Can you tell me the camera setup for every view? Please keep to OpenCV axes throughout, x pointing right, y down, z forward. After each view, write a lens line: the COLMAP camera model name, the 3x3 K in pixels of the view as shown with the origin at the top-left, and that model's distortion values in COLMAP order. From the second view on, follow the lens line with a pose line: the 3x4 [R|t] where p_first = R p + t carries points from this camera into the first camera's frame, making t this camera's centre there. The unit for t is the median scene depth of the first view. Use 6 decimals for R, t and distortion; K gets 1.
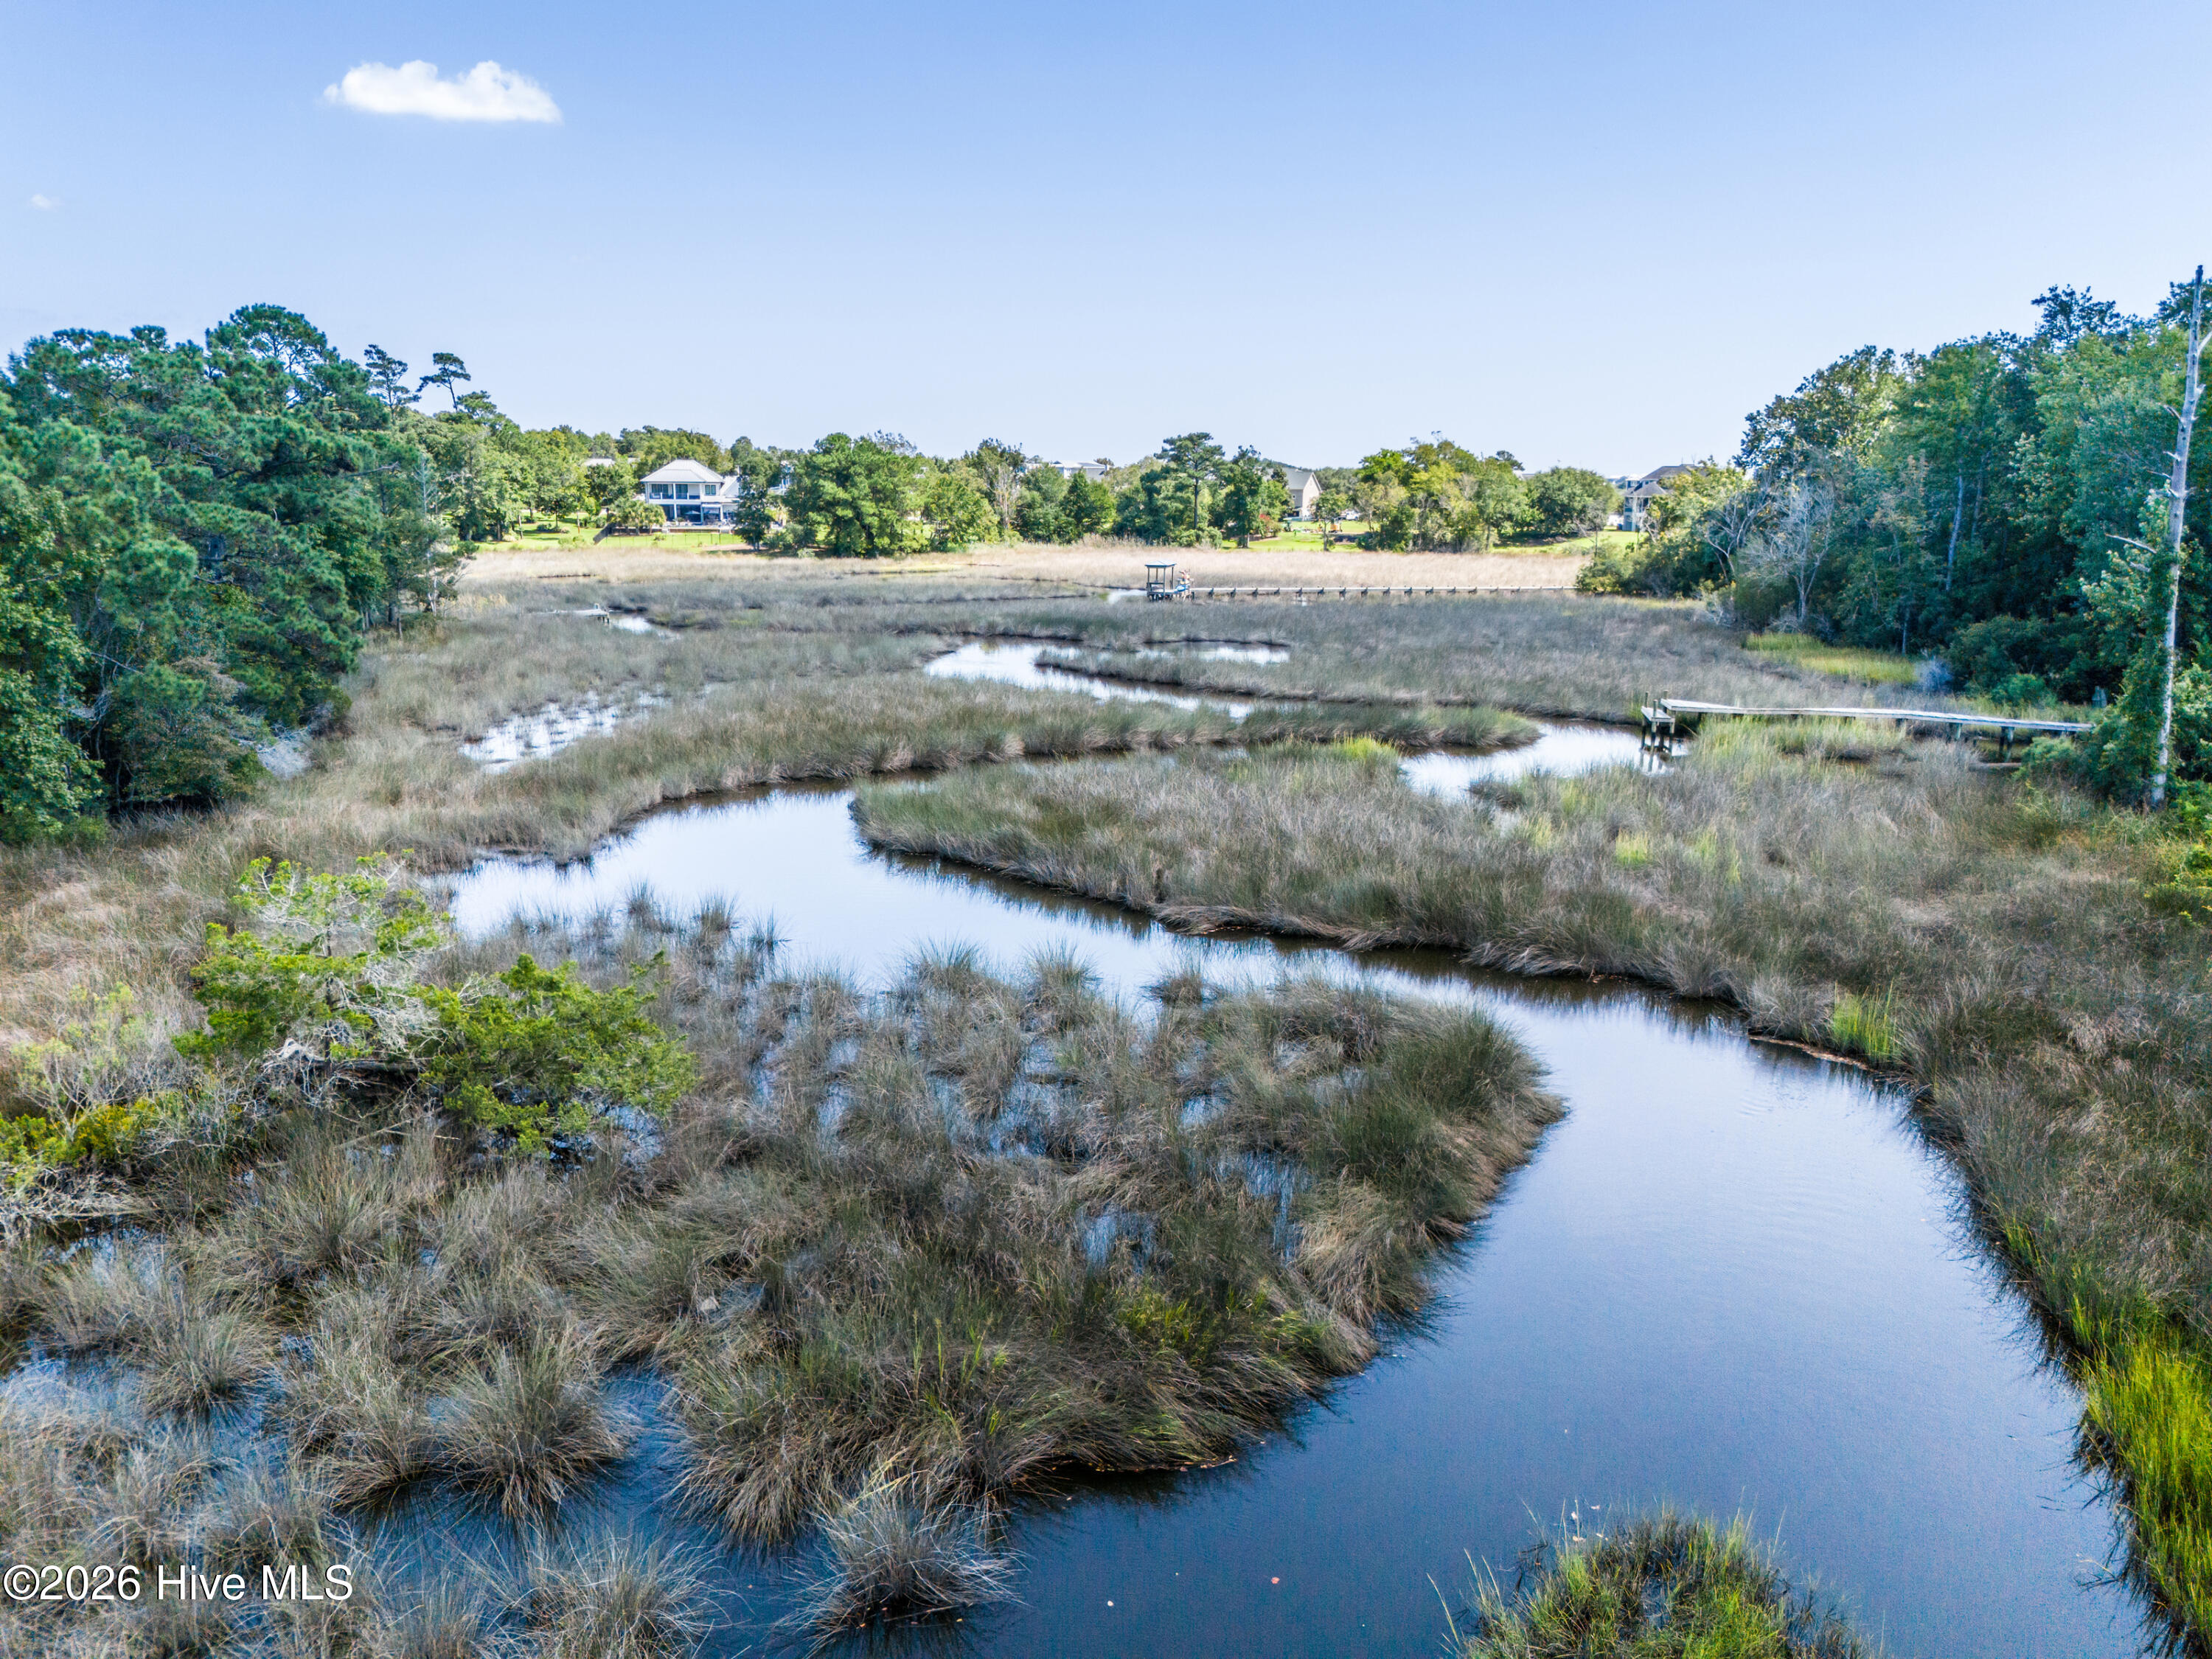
lens RADIAL K [[1705.7, 0, 1089.5], [0, 1705.7, 828.8], [0, 0, 1]] dist [0.048807, -0.068372]
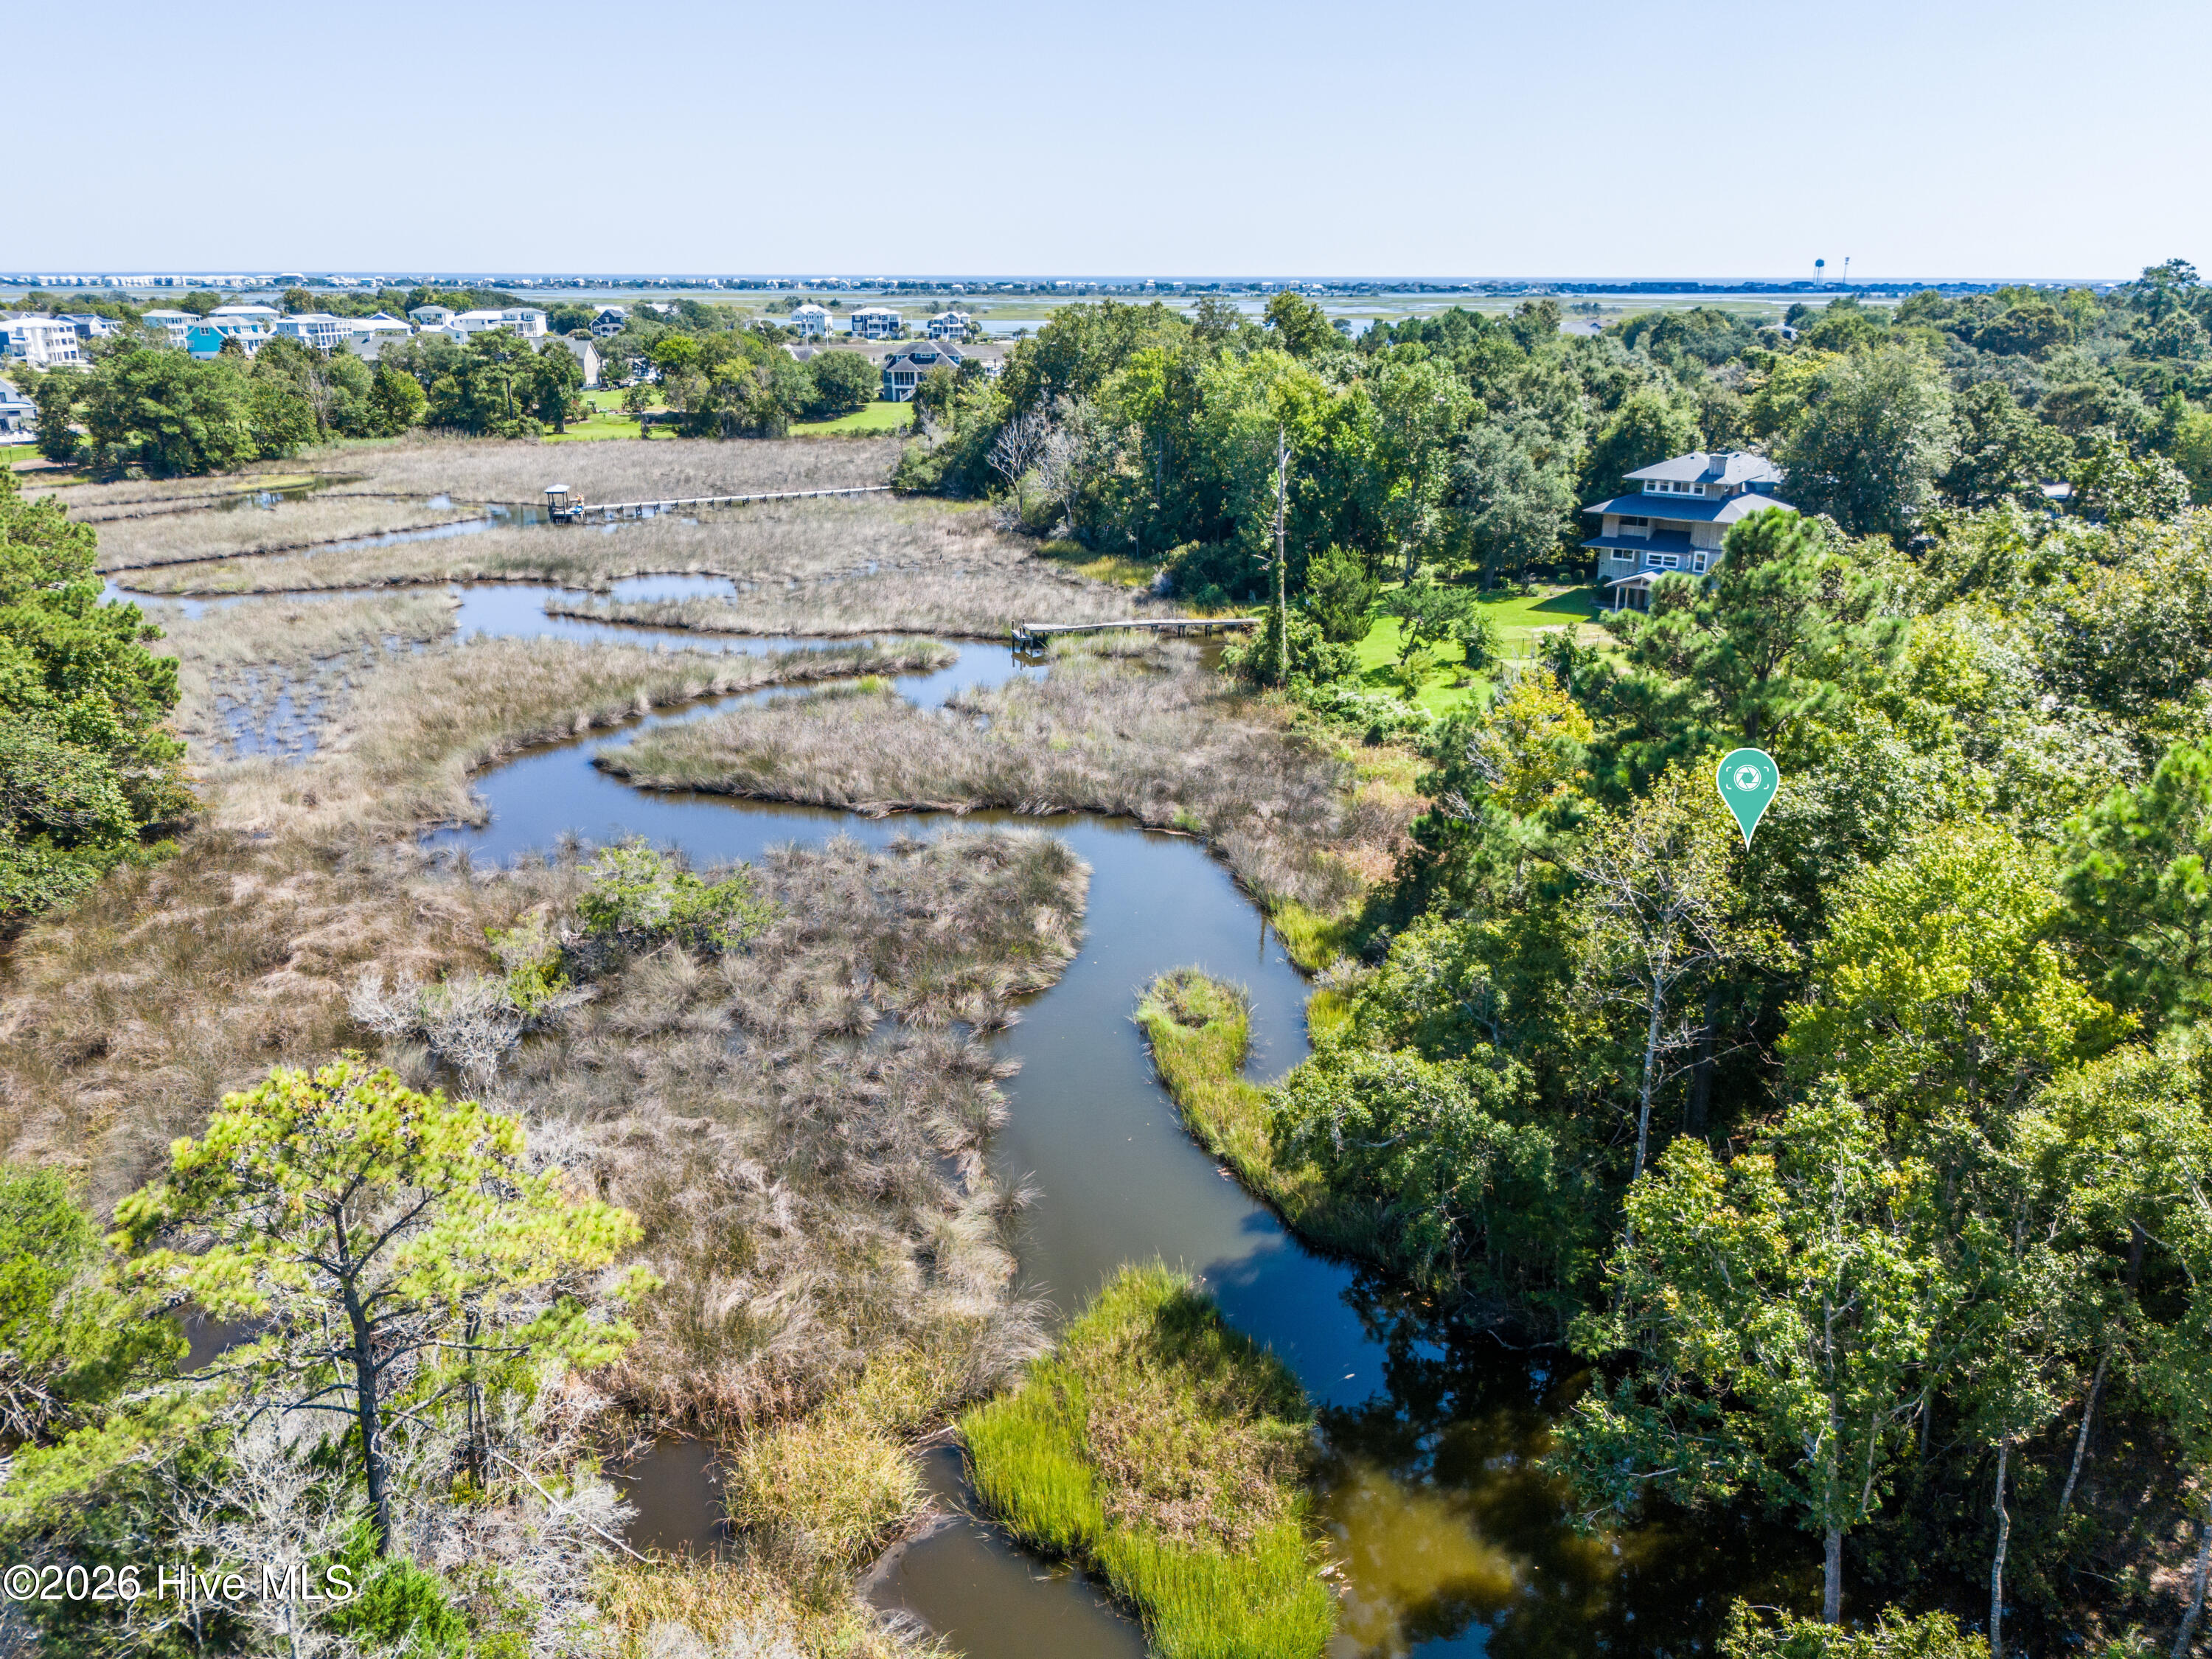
lens RADIAL K [[1705.7, 0, 1105.4], [0, 1705.7, 827.4], [0, 0, 1]] dist [0.048807, -0.068372]
pose [[0.898707, -0.144039, 0.414219, -0.268751], [0.097818, 0.986567, 0.130836, -0.081923], [-0.427500, -0.077065, 0.900724, -0.463657]]
